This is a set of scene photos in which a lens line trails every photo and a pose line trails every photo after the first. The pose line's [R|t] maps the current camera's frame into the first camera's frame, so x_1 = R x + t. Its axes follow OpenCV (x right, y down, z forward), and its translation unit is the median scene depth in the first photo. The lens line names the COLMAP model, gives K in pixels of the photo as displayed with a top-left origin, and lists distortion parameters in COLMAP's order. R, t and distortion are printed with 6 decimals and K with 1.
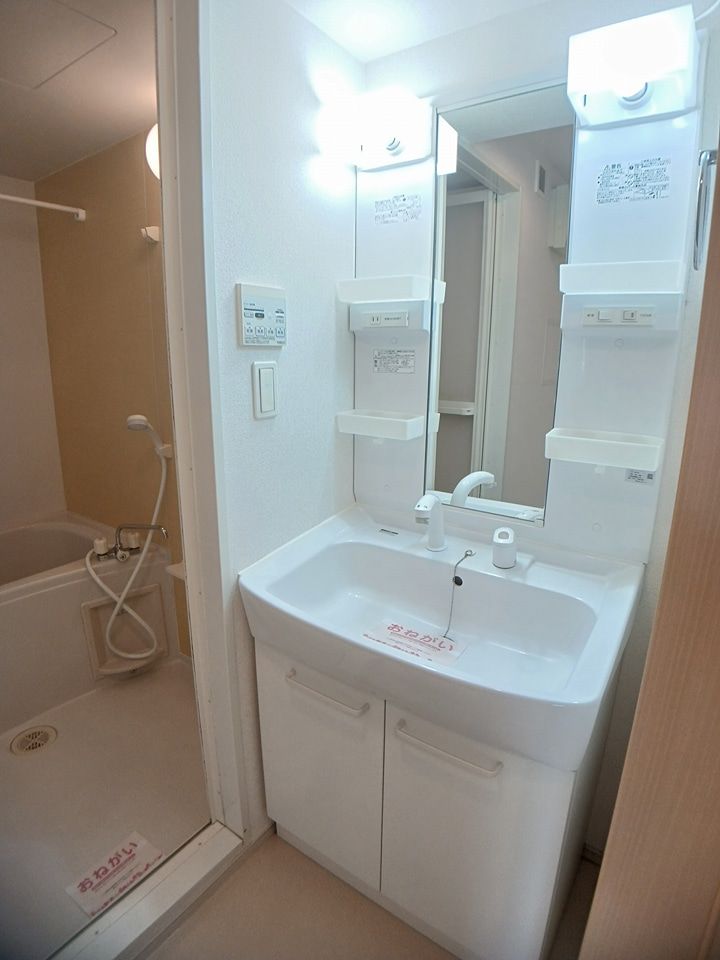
lens RADIAL K [[509.8, 0, 355.8], [0, 509.8, 475.5], [0, 0, 1]] dist [-0.137771, 0.038839]
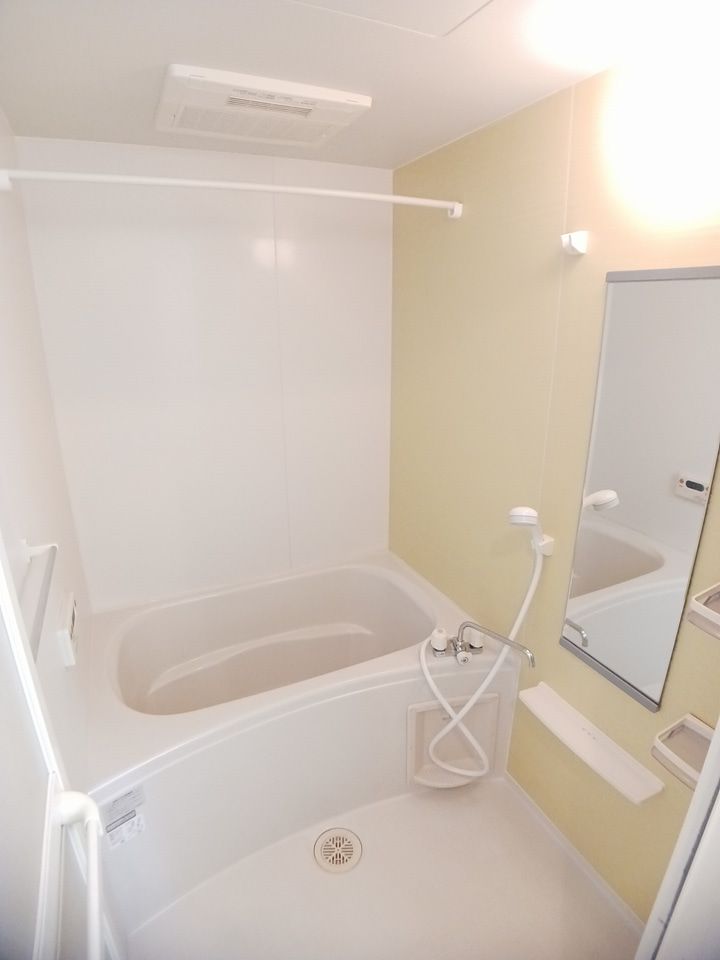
lens RADIAL K [[502.5, 0, 361.8], [0, 502.5, 507.2], [0, 0, 1]] dist [-0.073982, -0.012399]
pose [[0.857480, 0.162422, -0.488208, -0.263462], [-0.110091, 0.984810, 0.134275, -0.177384], [0.502601, -0.061391, 0.862336, 0.229849]]
